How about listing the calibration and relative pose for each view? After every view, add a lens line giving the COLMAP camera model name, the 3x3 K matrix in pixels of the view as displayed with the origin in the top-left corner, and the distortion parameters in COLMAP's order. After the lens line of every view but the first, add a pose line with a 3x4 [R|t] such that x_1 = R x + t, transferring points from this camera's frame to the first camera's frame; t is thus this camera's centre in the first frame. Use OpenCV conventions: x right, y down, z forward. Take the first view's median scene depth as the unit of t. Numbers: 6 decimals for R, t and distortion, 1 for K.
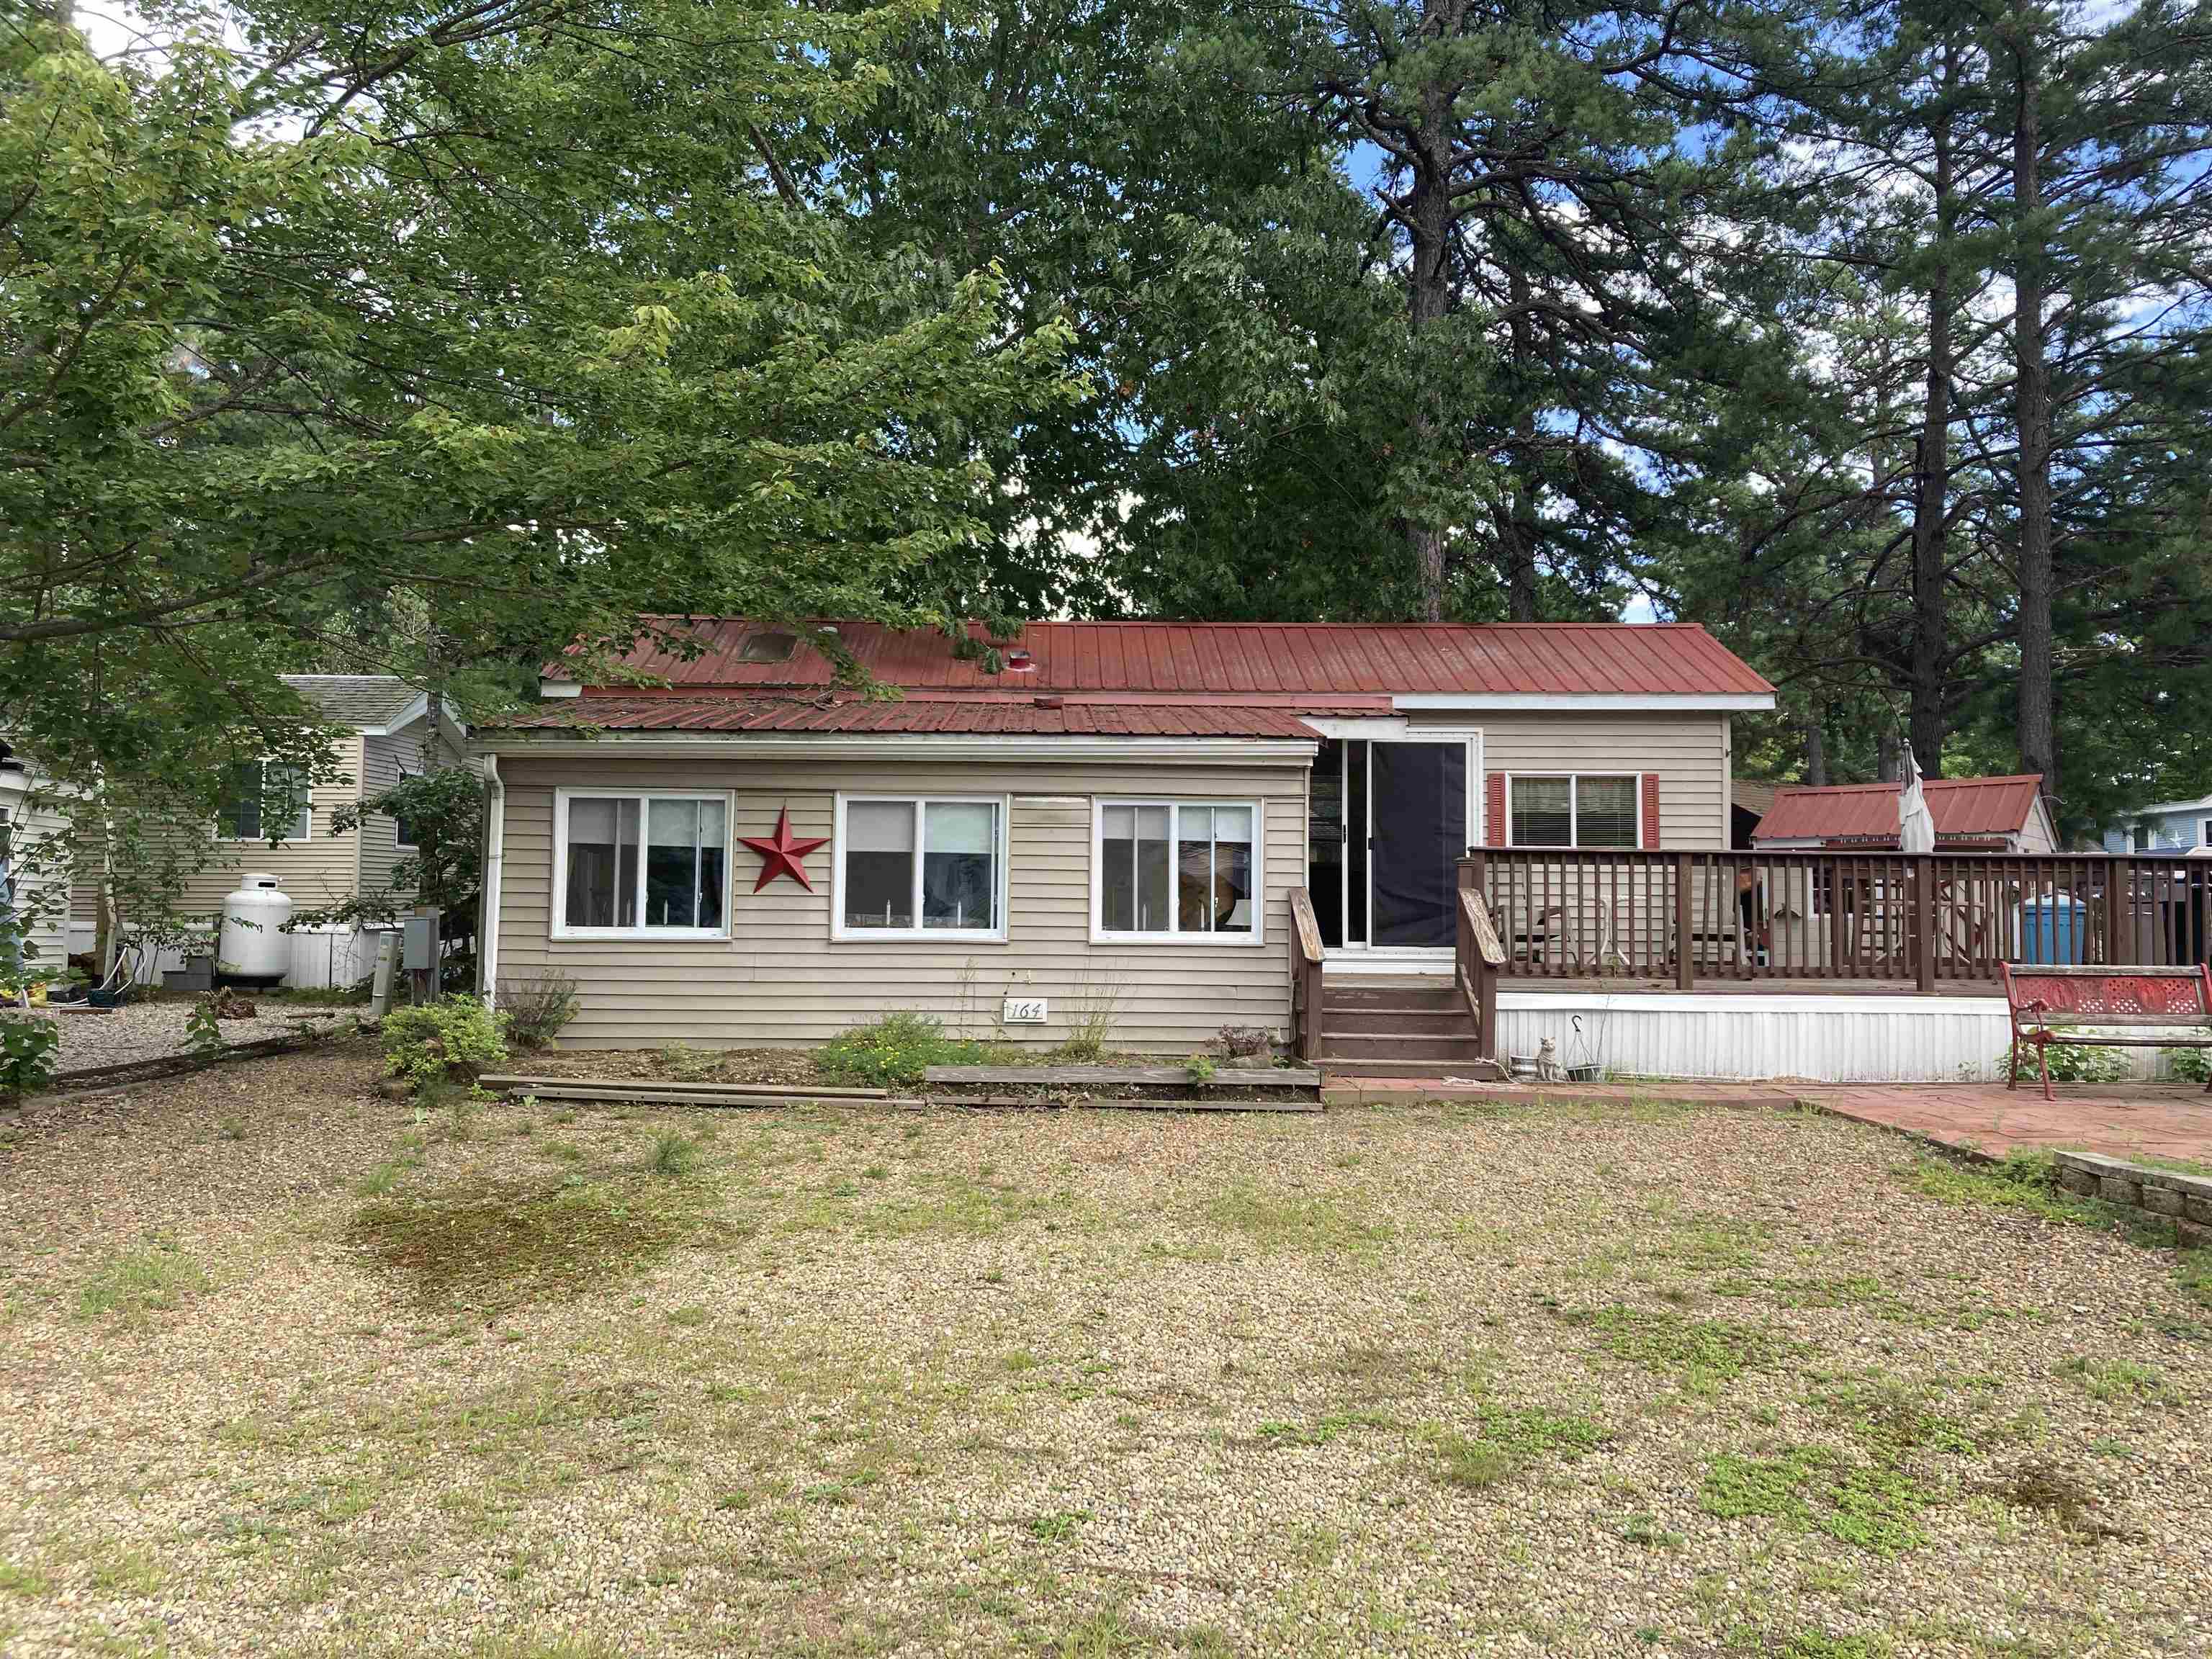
lens RADIAL K [[1814.4, 0, 1107.8], [0, 1814.4, 828.3], [0, 0, 1]] dist [0.037748, -0.046499]
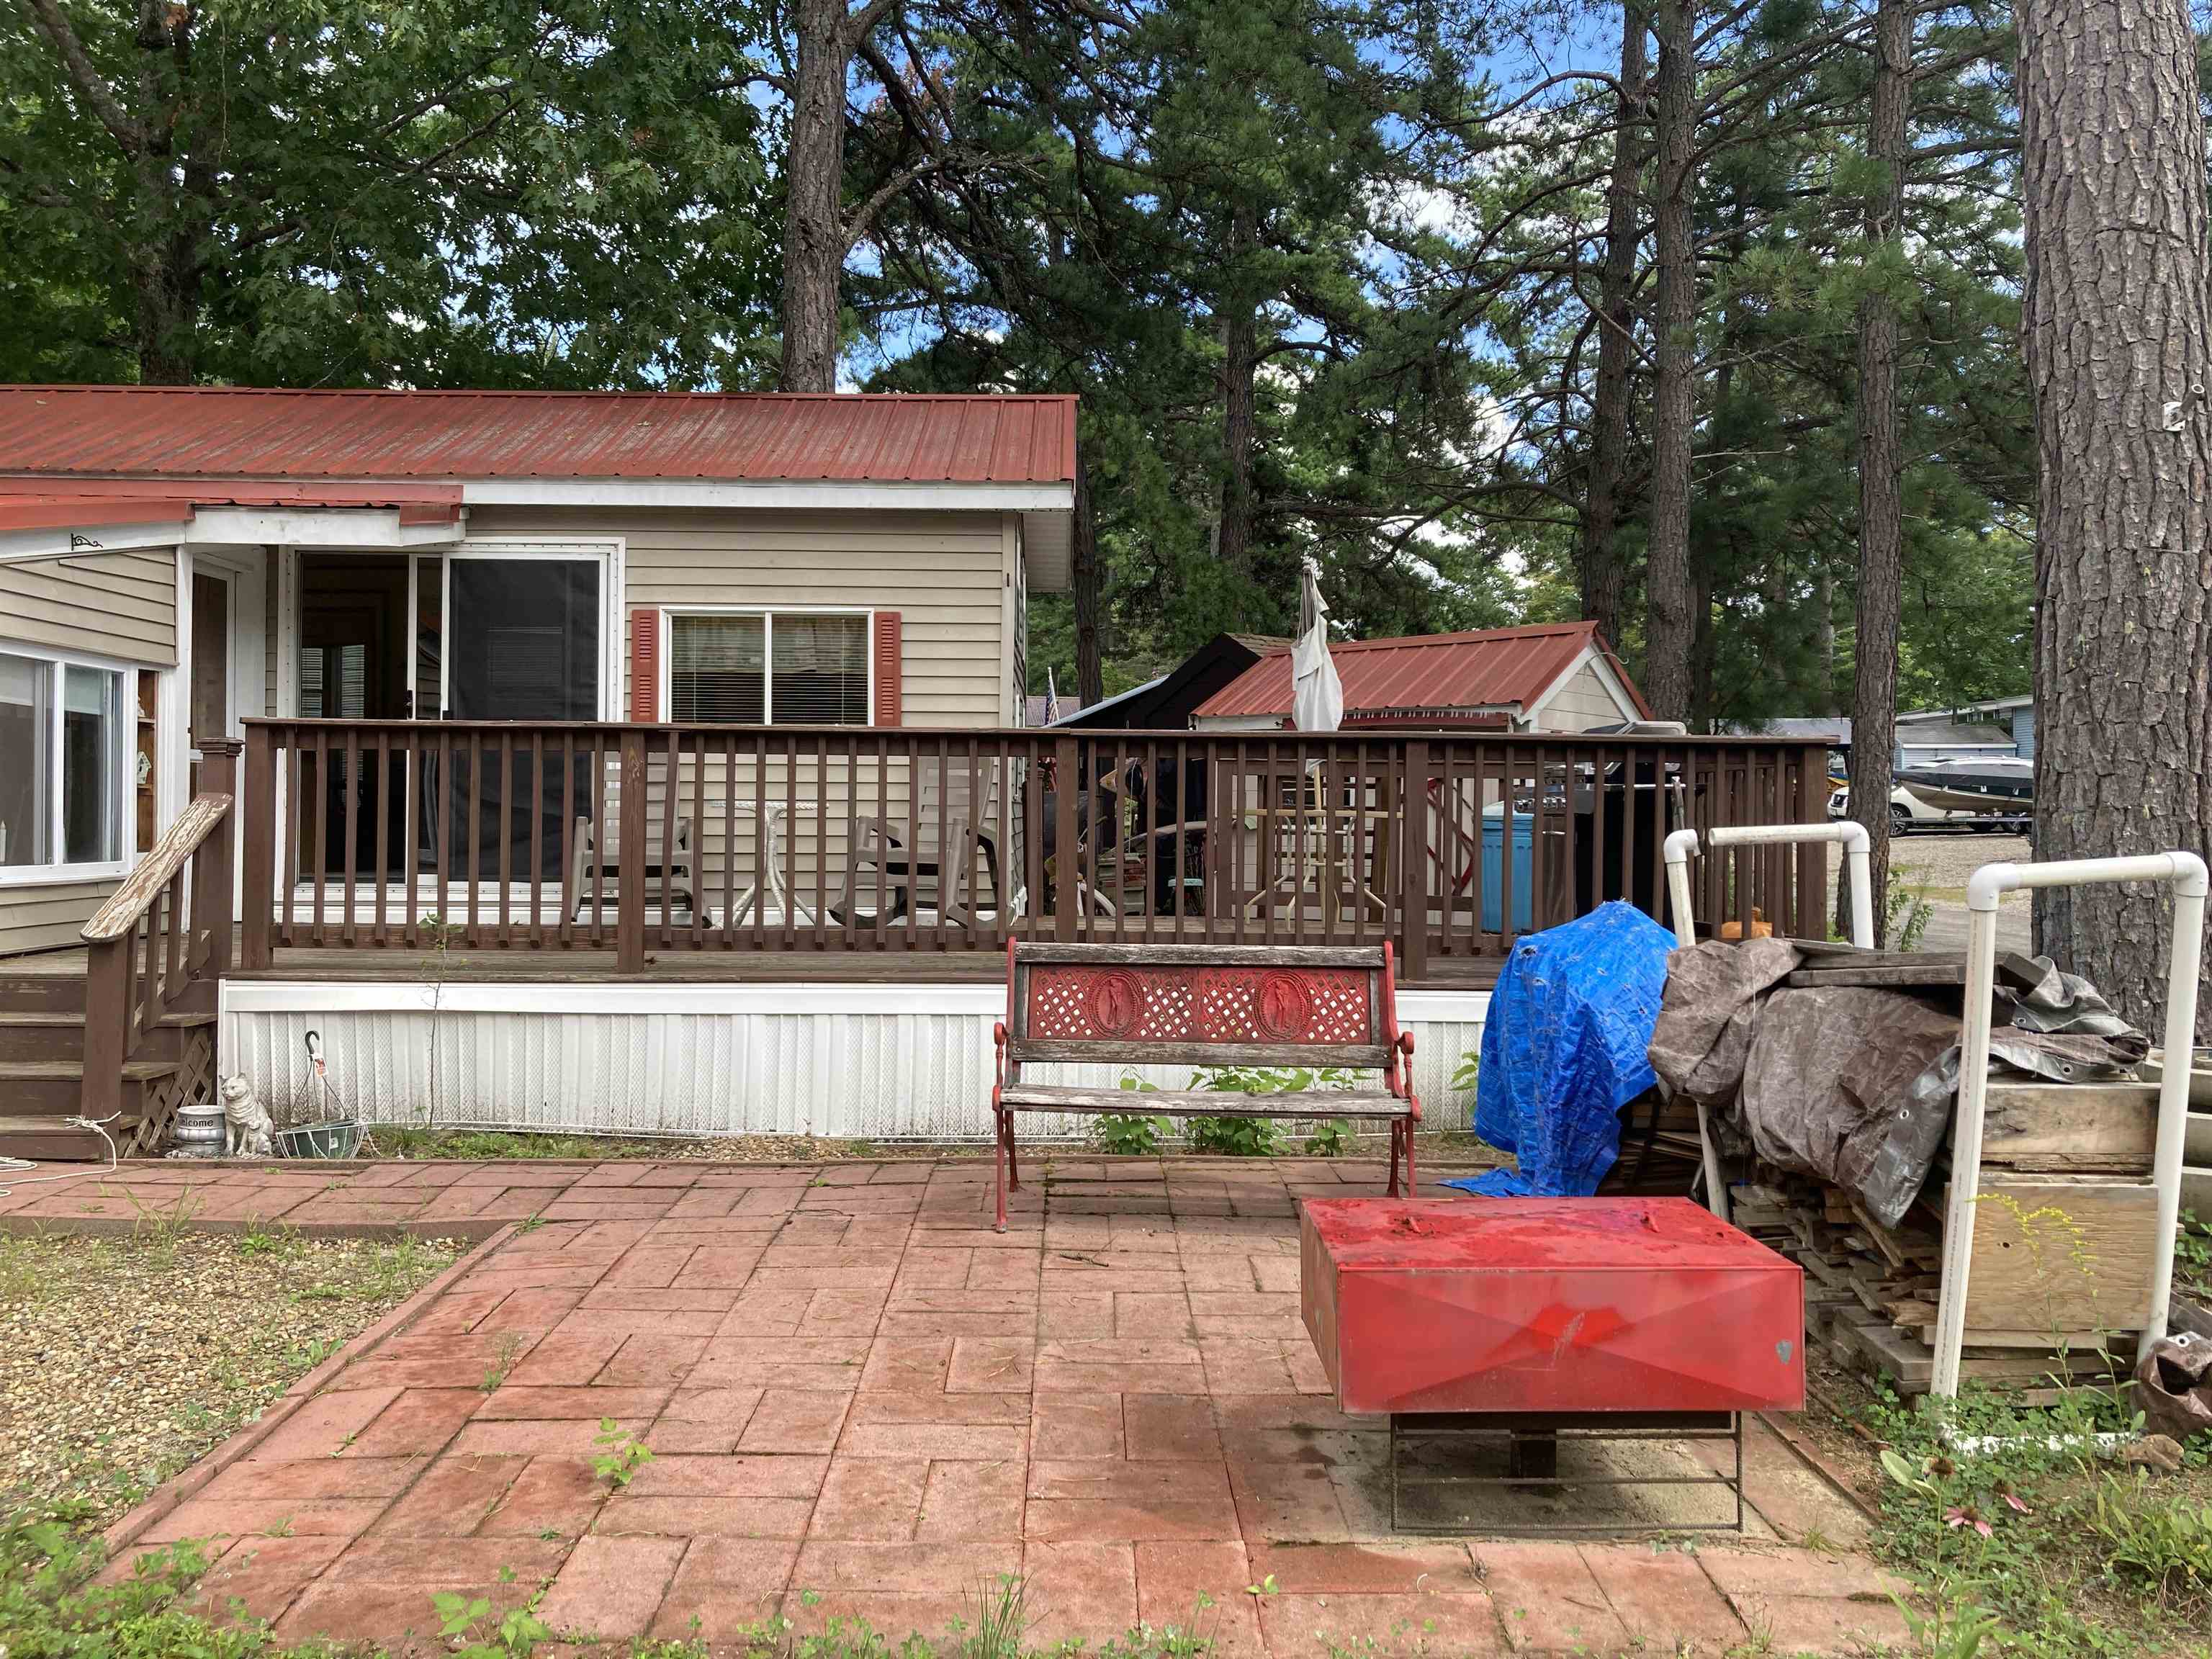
lens RADIAL K [[1814.4, 0, 1113.3], [0, 1814.4, 820.3], [0, 0, 1]] dist [0.037748, -0.046499]
pose [[0.999966, -0.001458, 0.008058, 0.464593], [0.001011, 0.998473, 0.055238, 0.010492], [-0.008126, -0.055228, 0.998441, 0.443052]]
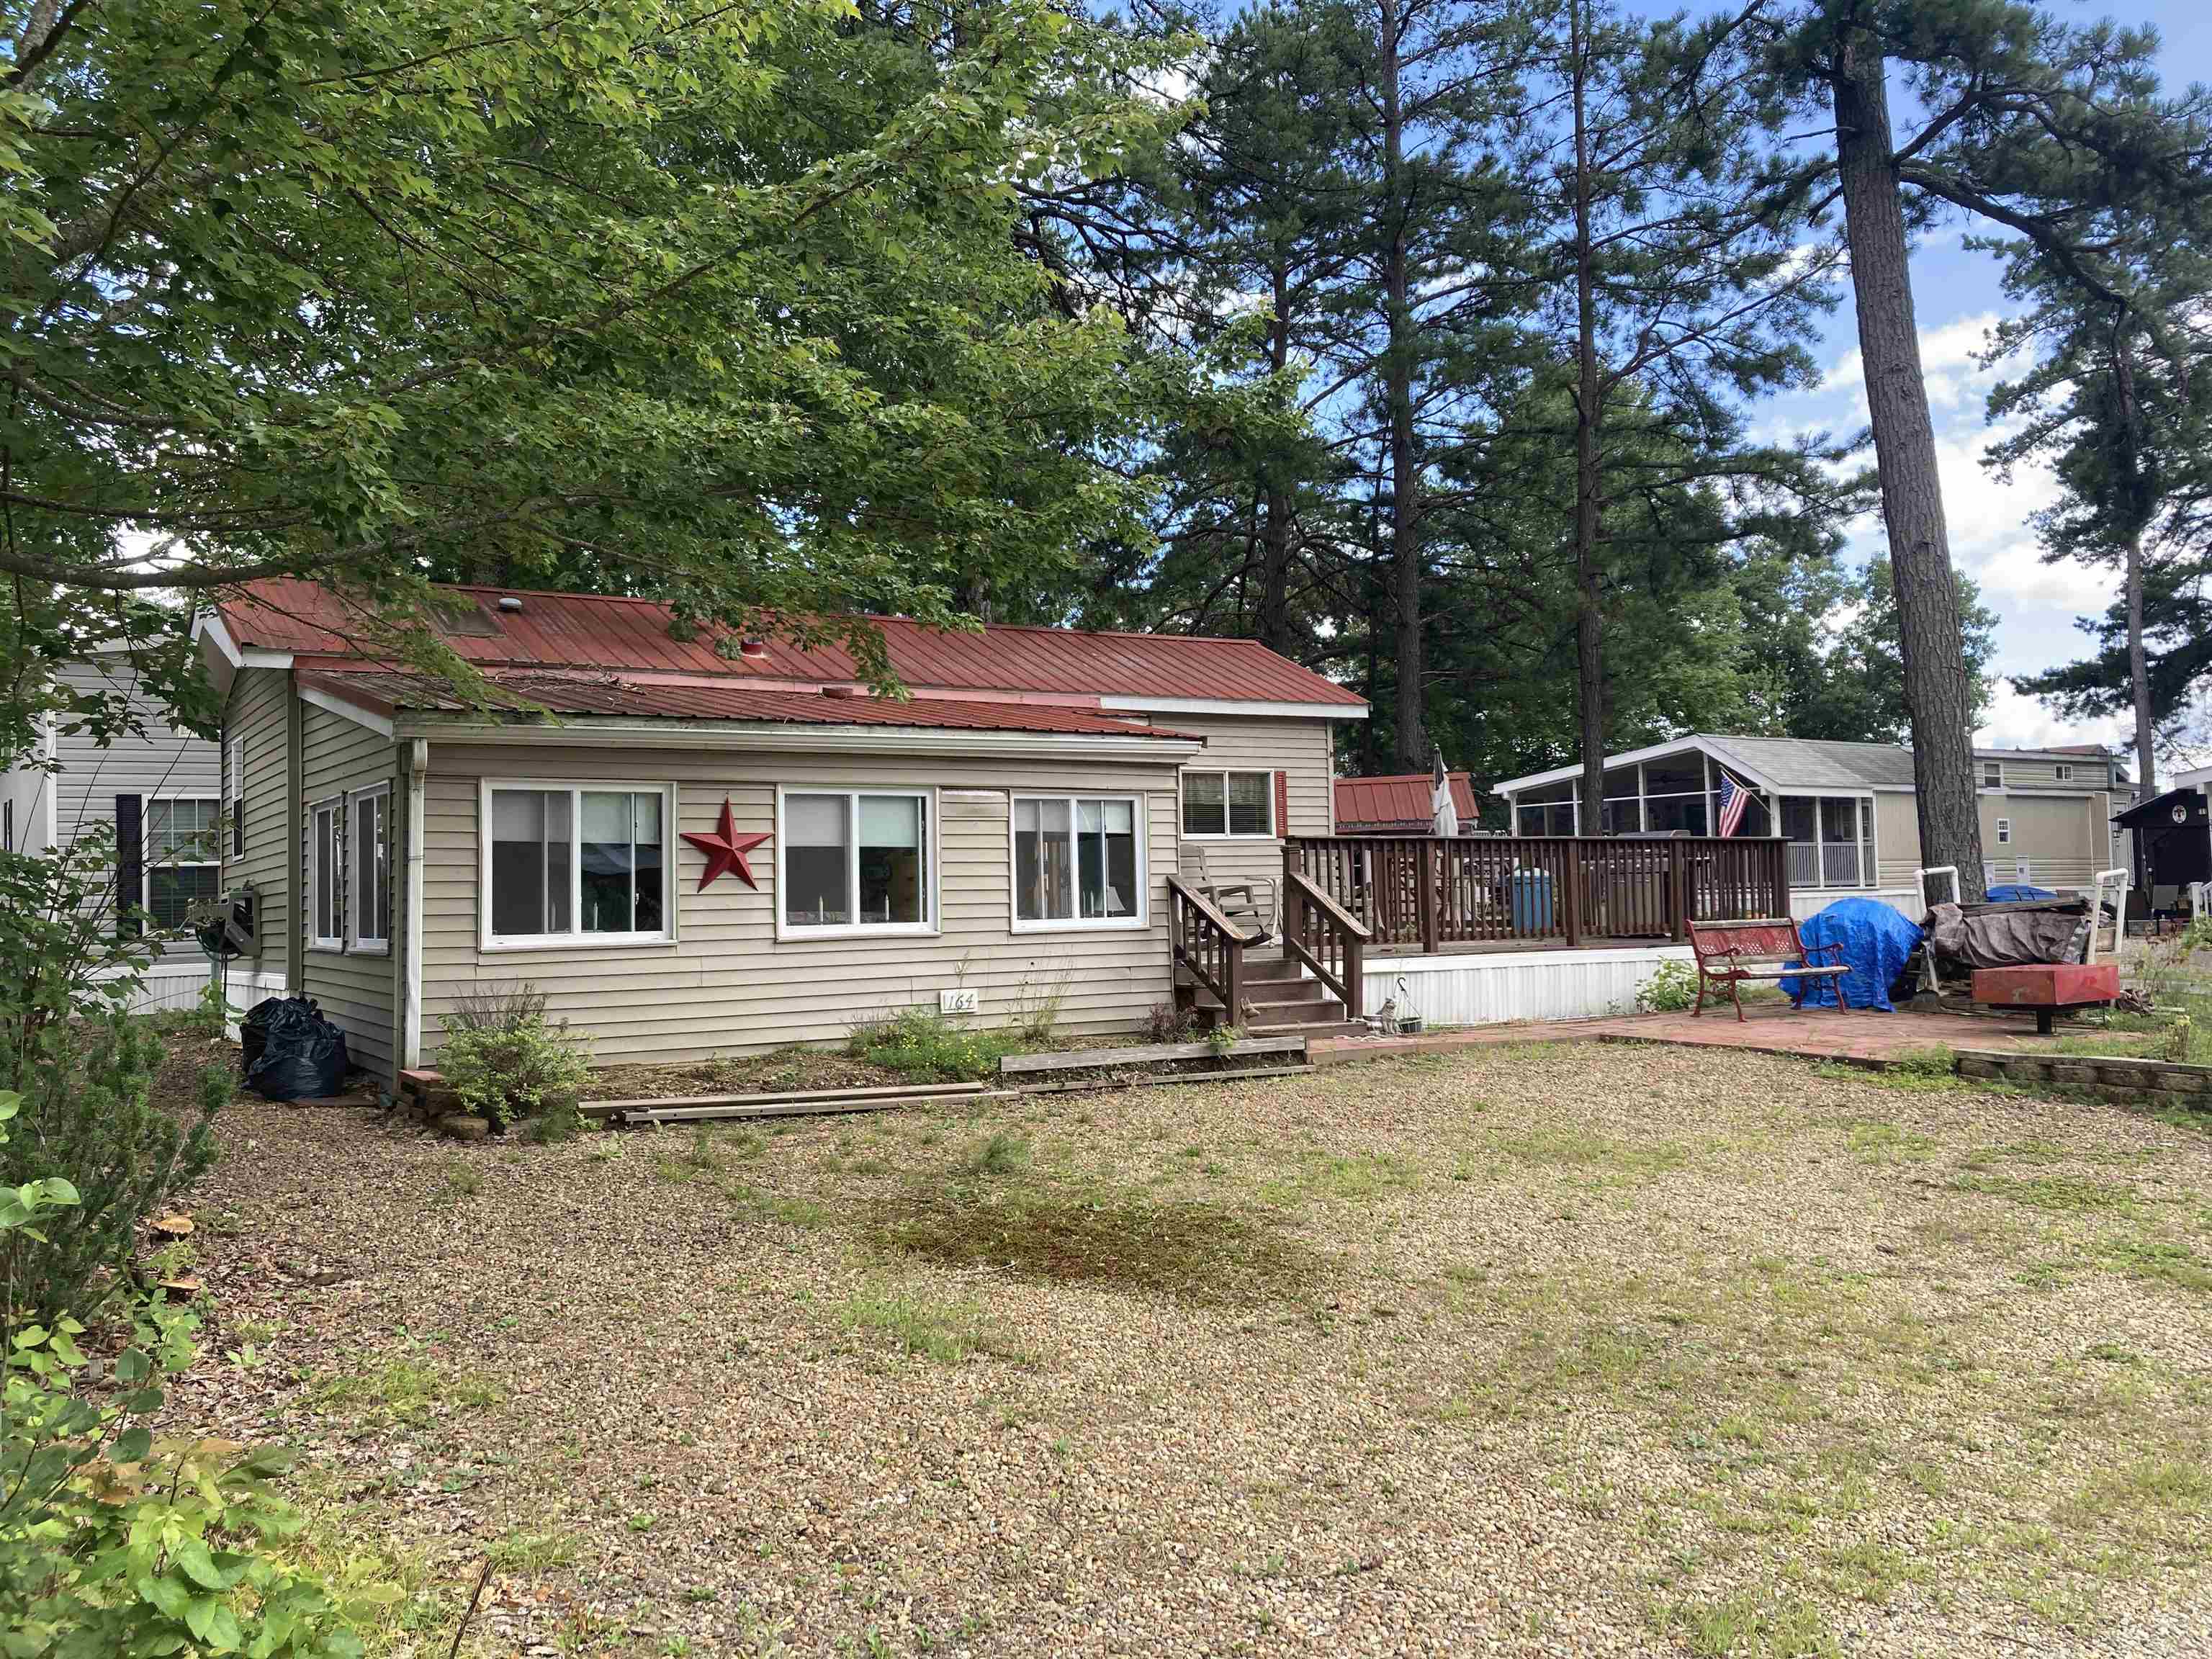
lens RADIAL K [[1814.4, 0, 1119.8], [0, 1814.4, 820.2], [0, 0, 1]] dist [0.037748, -0.046499]
pose [[0.848372, -0.004870, 0.529378, -0.500788], [0.002324, 0.999982, 0.005475, -0.006025], [-0.529396, -0.003415, 0.848368, 0.090921]]
